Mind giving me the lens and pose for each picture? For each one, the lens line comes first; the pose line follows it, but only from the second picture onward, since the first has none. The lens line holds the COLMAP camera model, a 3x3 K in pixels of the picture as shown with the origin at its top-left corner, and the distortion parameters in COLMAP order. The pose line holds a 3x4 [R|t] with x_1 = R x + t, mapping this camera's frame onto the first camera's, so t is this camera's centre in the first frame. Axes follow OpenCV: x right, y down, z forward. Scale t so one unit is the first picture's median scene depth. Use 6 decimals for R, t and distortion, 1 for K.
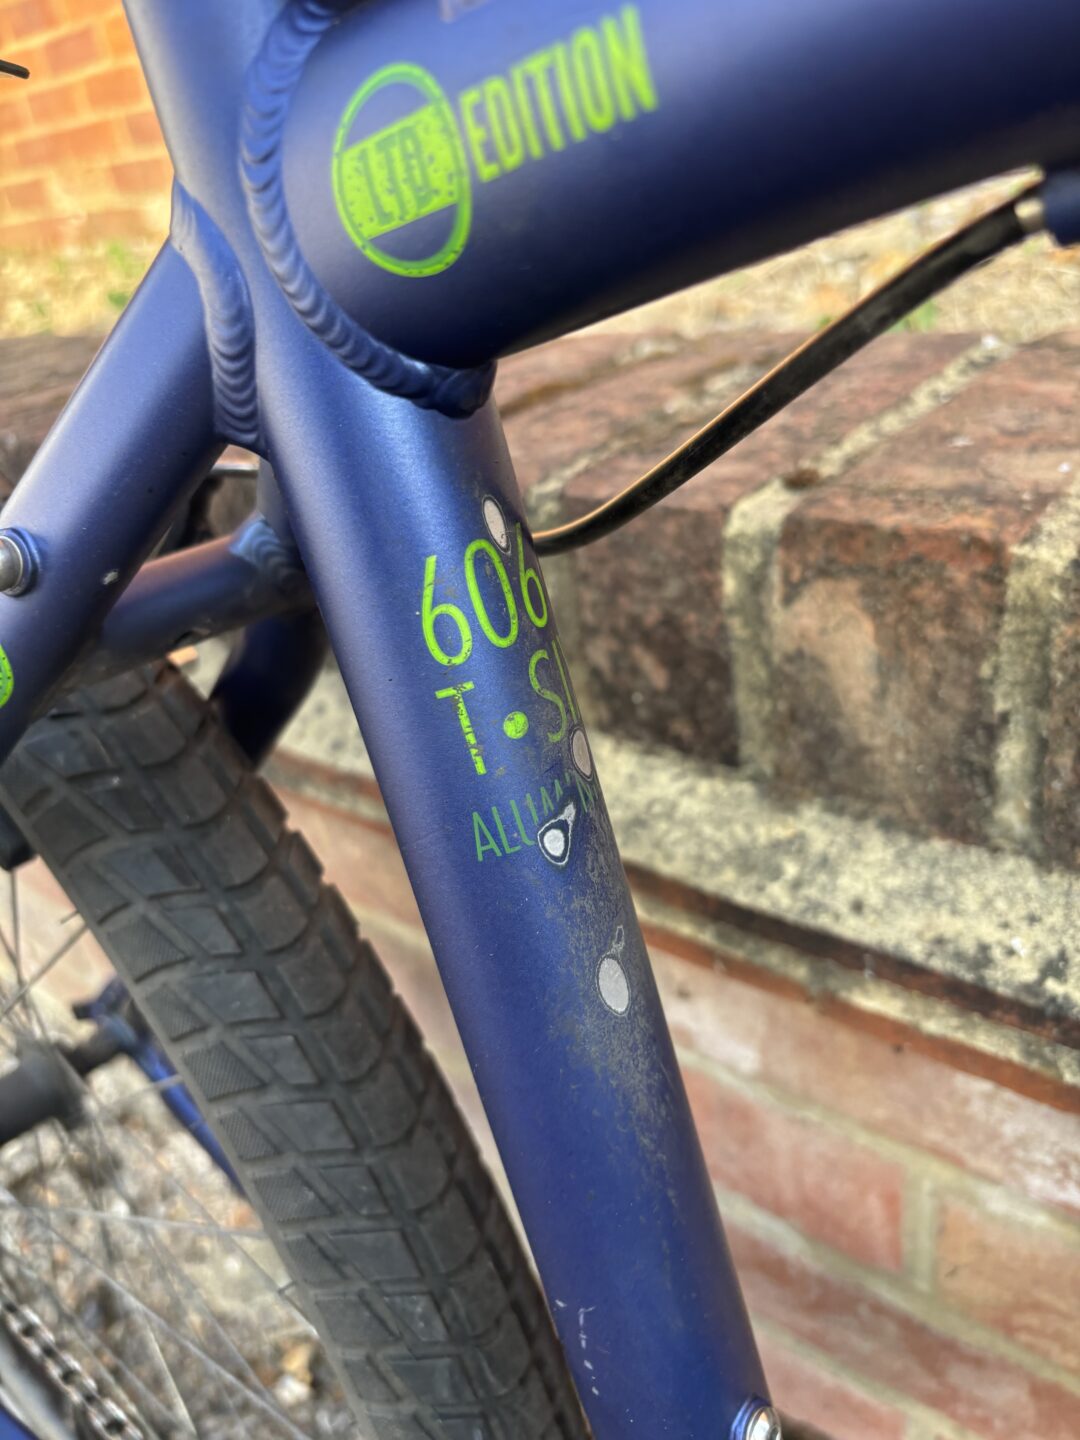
lens RADIAL K [[1135.3, 0, 564.7], [0, 1135.3, 721.9], [0, 0, 1]] dist [-0.000692, -0.069105]
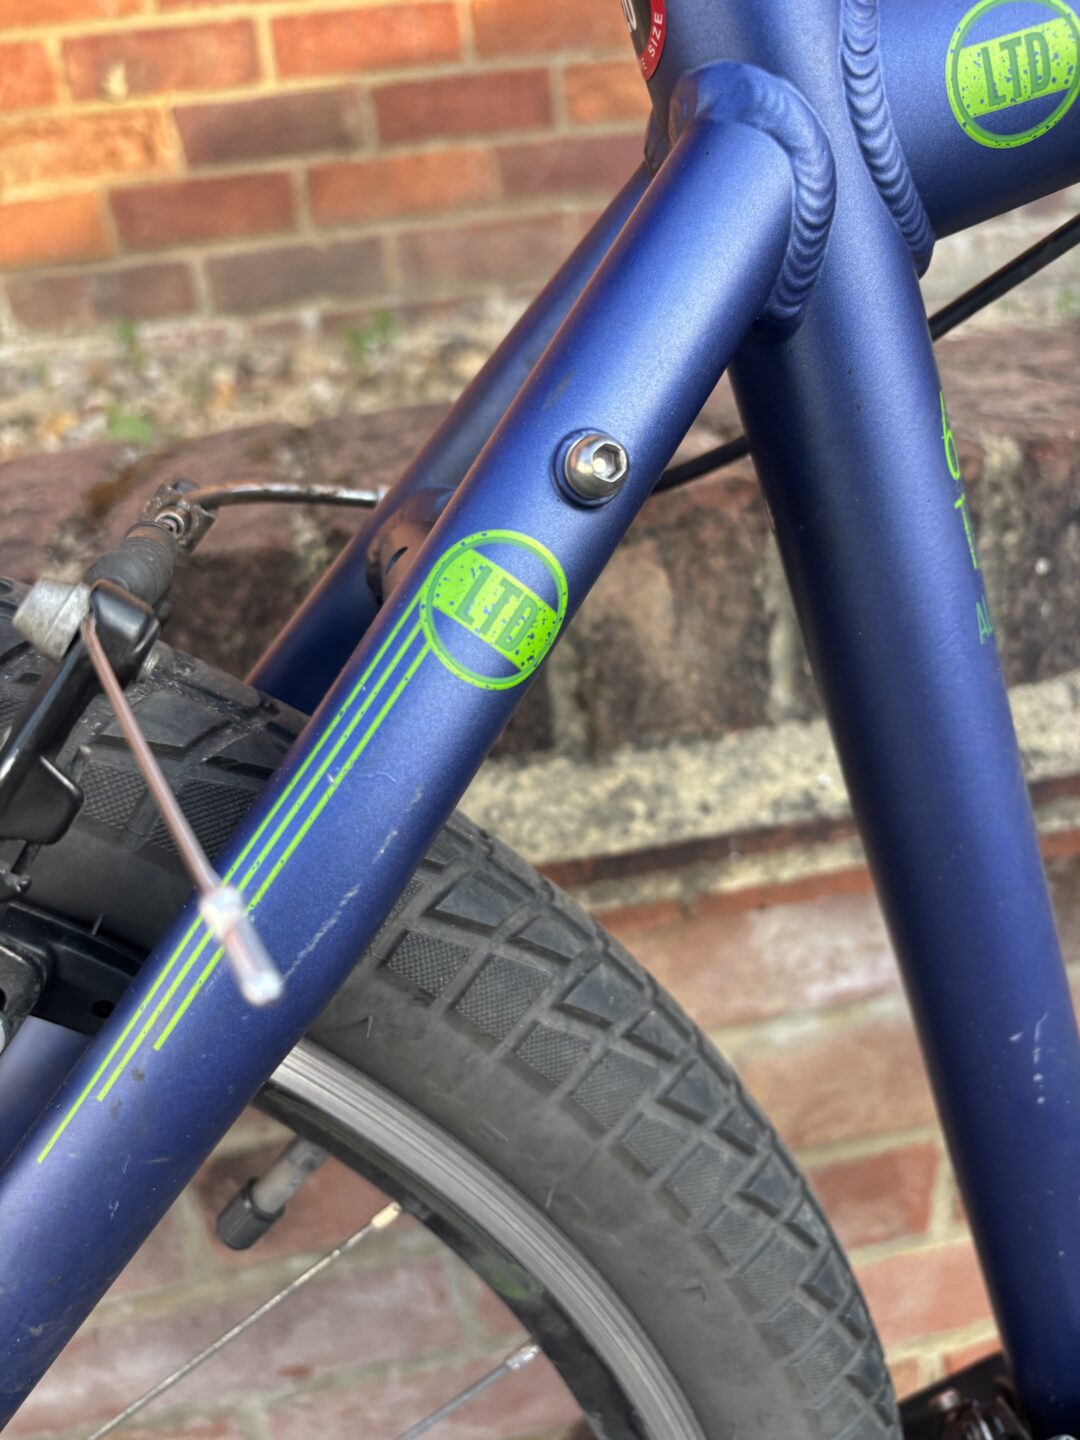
lens RADIAL K [[1109.5, 0, 531.7], [0, 1109.5, 713.3], [0, 0, 1]] dist [0.032713, -0.067590]
pose [[0.663342, -0.244594, 0.707213, -0.697502], [0.360324, 0.932700, -0.015392, 0.021219], [-0.655853, 0.265036, 0.706833, 0.270627]]
